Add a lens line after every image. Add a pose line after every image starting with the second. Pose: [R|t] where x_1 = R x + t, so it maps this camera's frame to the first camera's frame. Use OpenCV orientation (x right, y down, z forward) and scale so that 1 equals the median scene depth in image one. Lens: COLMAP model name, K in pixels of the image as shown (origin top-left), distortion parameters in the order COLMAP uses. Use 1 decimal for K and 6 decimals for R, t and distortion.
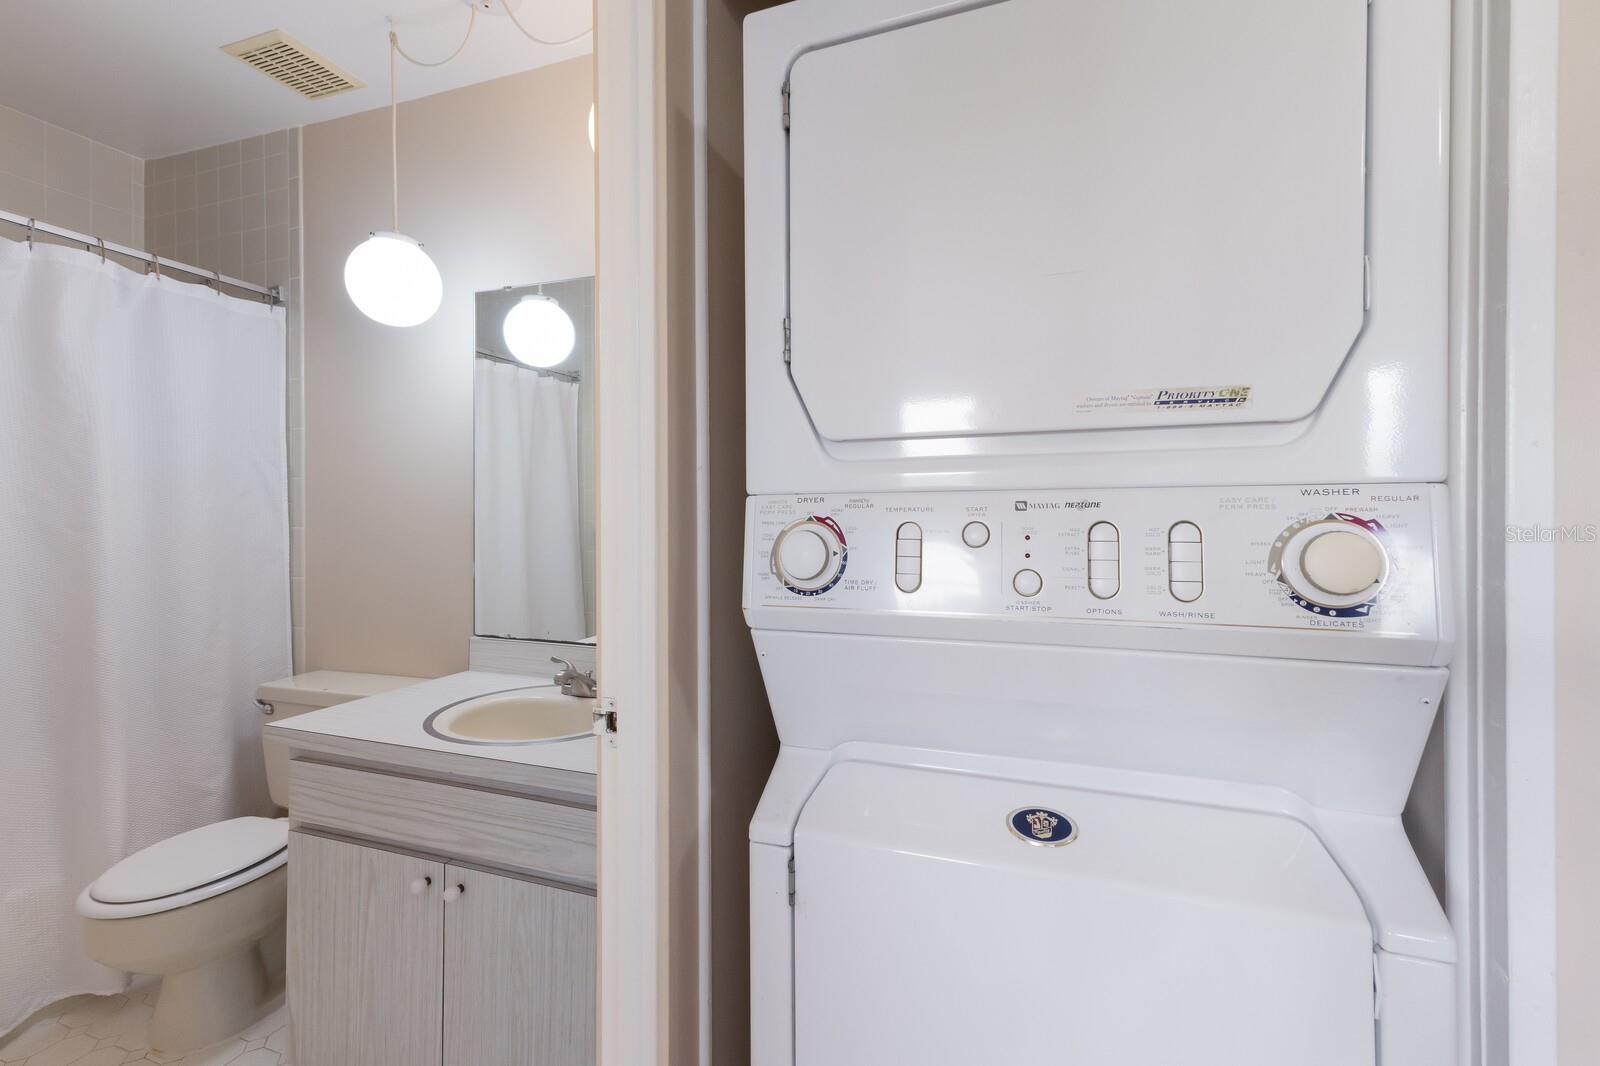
lens RADIAL K [[692.6, 0, 780.0], [0, 692.6, 527.3], [0, 0, 1]] dist [0.016859, -0.000706]
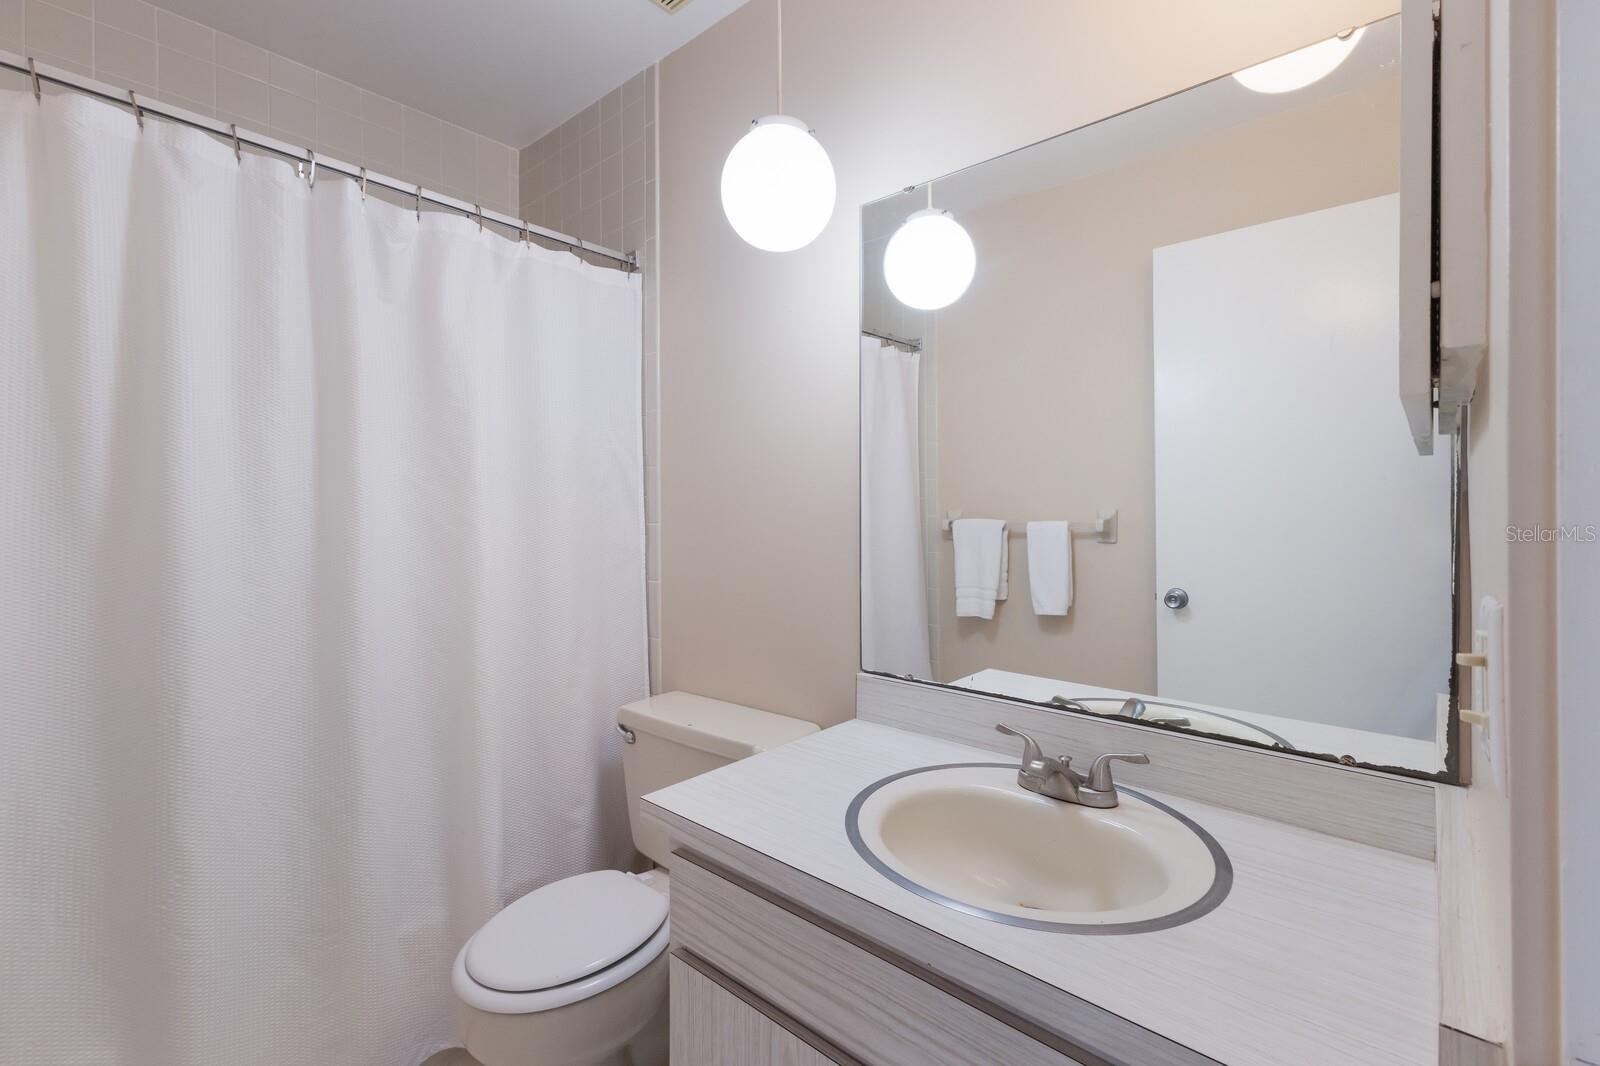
lens RADIAL K [[692.6, 0, 780.0], [0, 692.6, 527.3], [0, 0, 1]] dist [0.016859, -0.000706]
pose [[0.927067, 0.003119, -0.374882, -0.243001], [-0.000541, 0.999975, 0.006981, -0.001912], [0.374894, -0.006269, 0.927046, 0.283200]]
